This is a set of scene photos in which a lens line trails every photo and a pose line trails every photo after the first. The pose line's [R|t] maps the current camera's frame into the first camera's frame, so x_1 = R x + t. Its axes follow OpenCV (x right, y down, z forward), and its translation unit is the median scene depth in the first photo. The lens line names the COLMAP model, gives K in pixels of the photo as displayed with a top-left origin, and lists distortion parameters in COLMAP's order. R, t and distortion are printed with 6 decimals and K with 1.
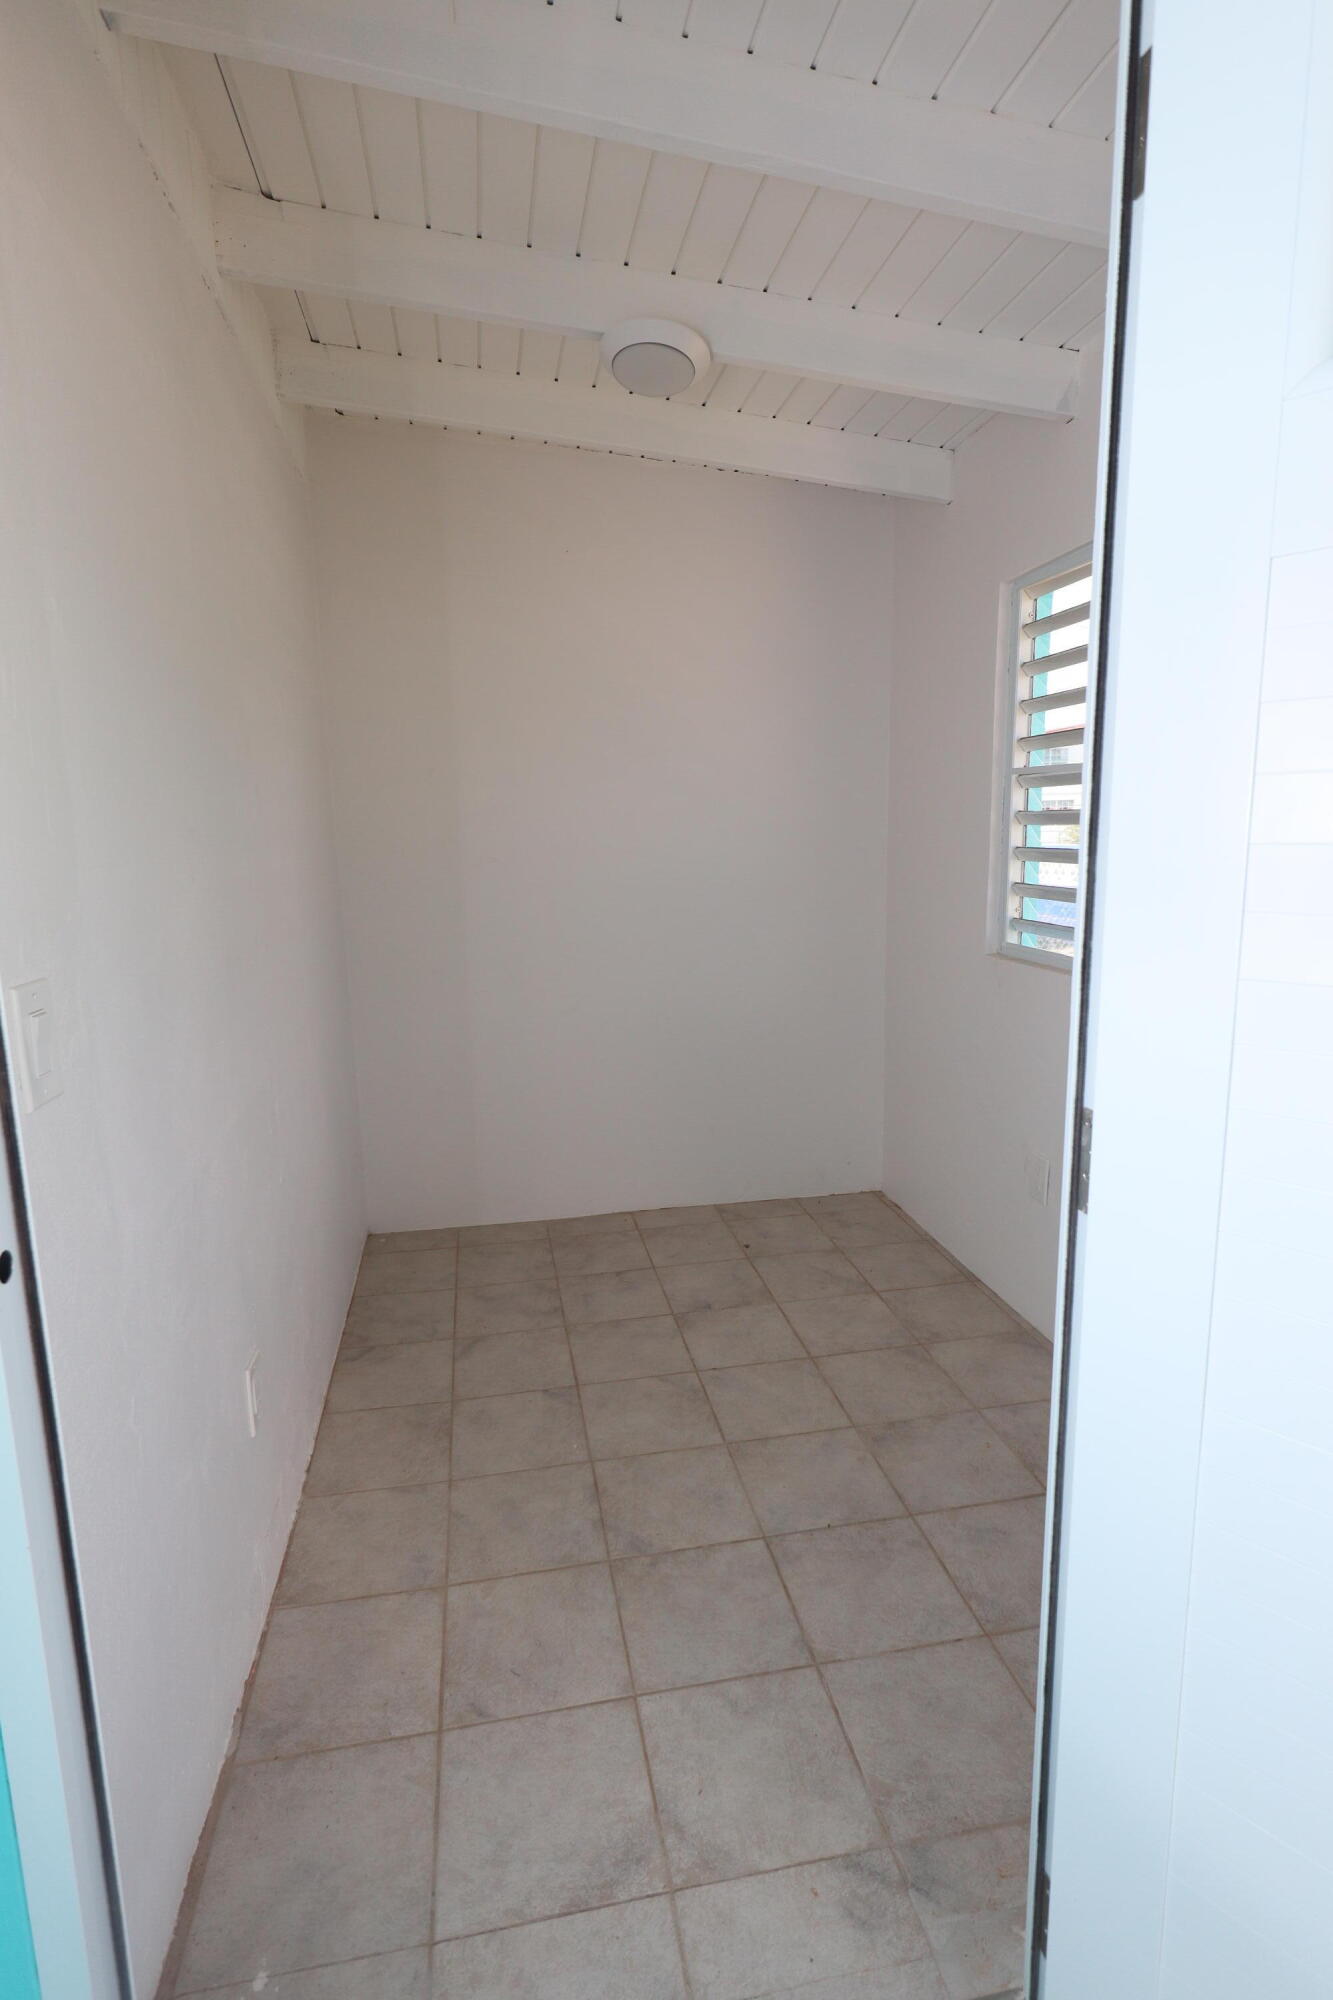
lens RADIAL K [[991.6, 0, 679.4], [0, 991.6, 991.0], [0, 0, 1]] dist [-0.004366, 0.002456]
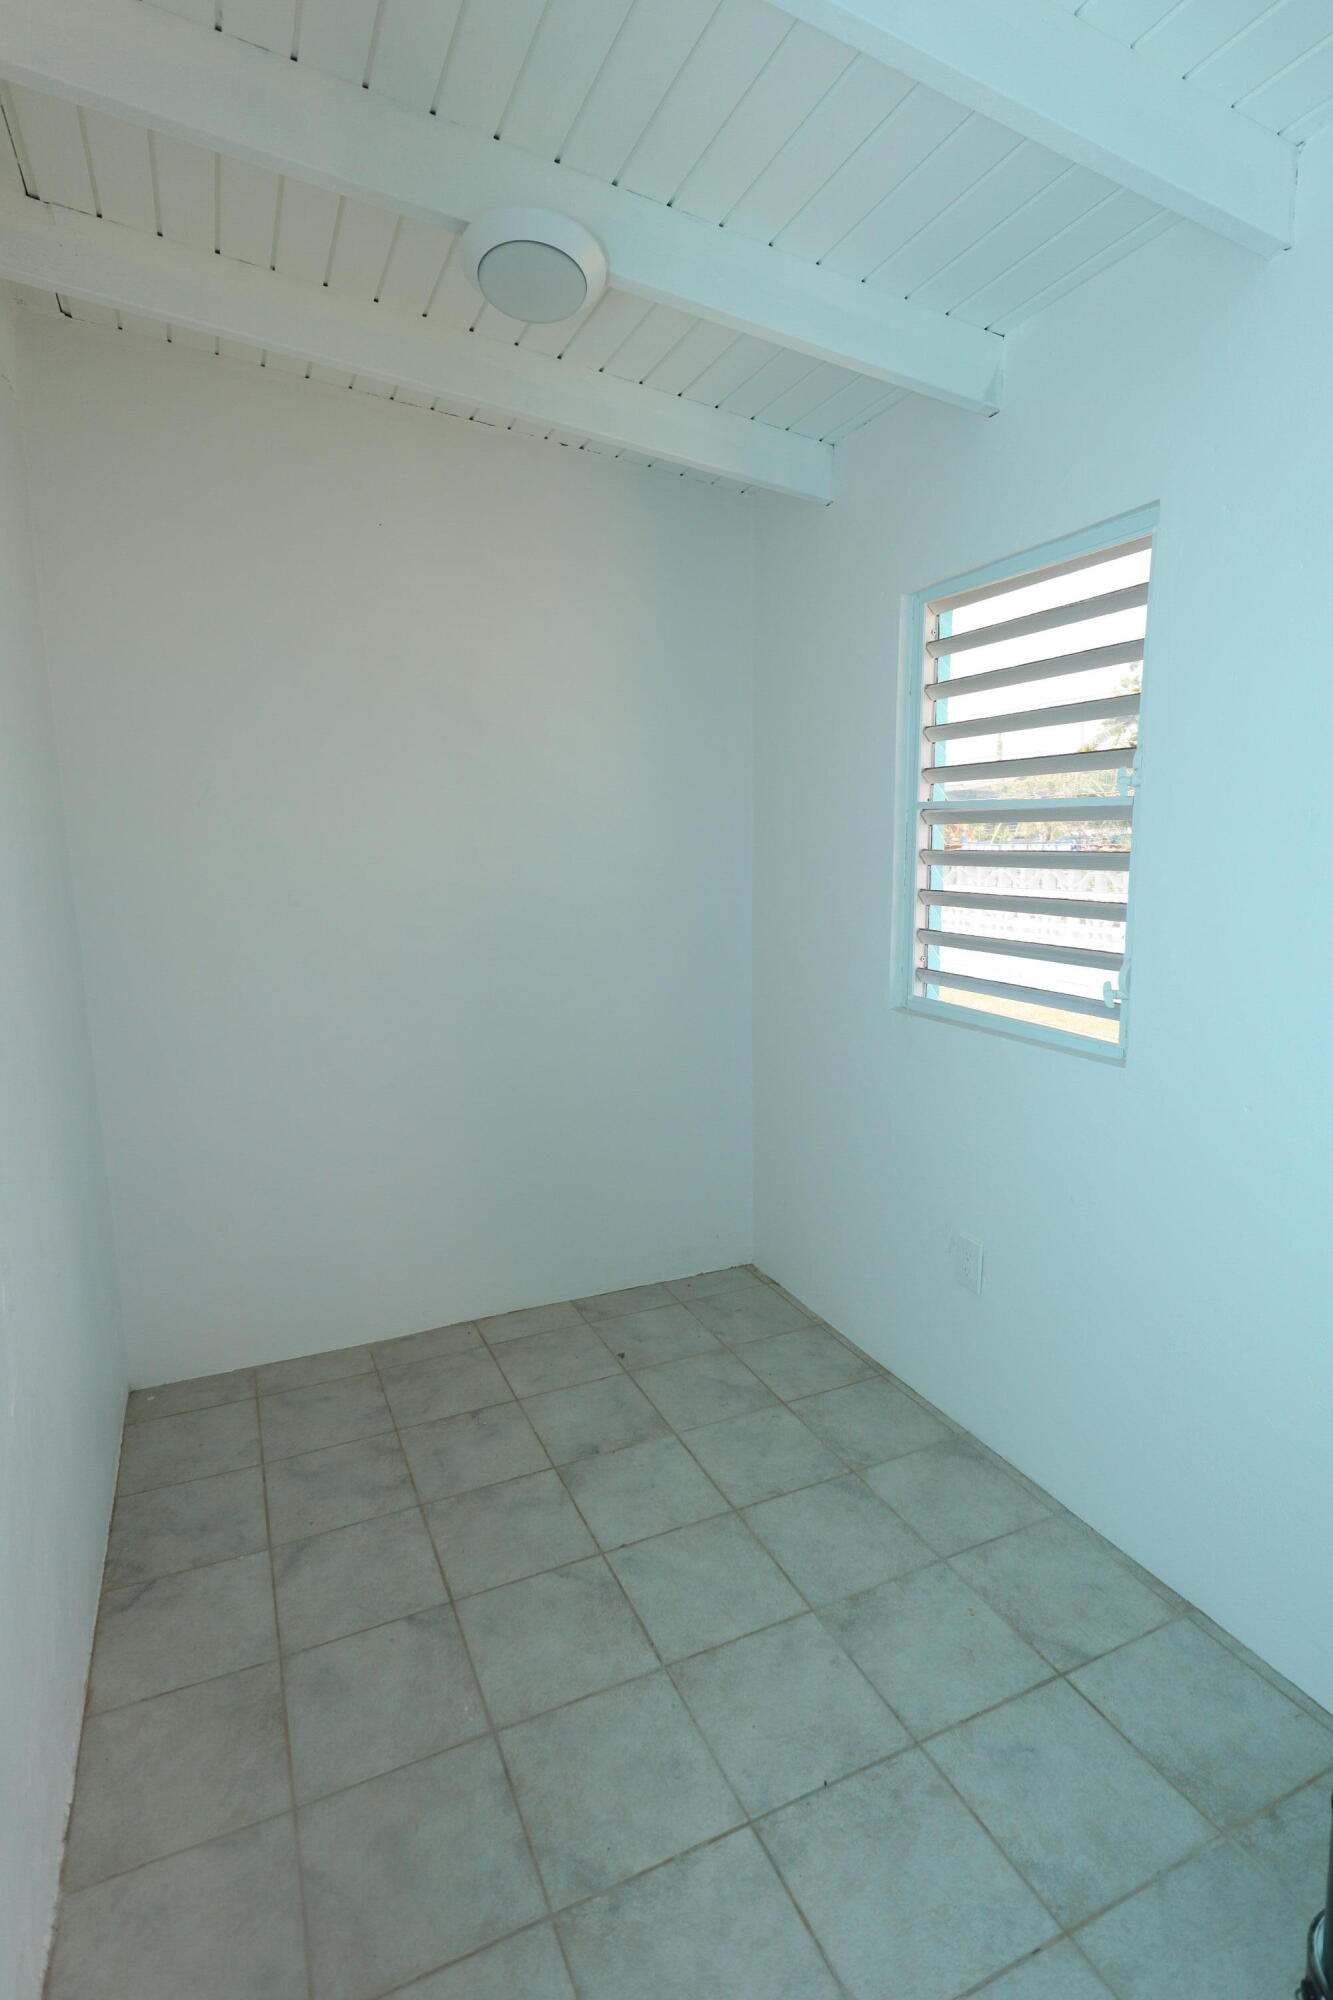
lens RADIAL K [[991.6, 0, 679.4], [0, 991.6, 991.0], [0, 0, 1]] dist [-0.004366, 0.002456]
pose [[0.972305, -0.027519, 0.232089, -0.090110], [0.031341, 0.999427, -0.012797, -0.052740], [-0.231604, 0.019716, 0.972610, 0.194608]]
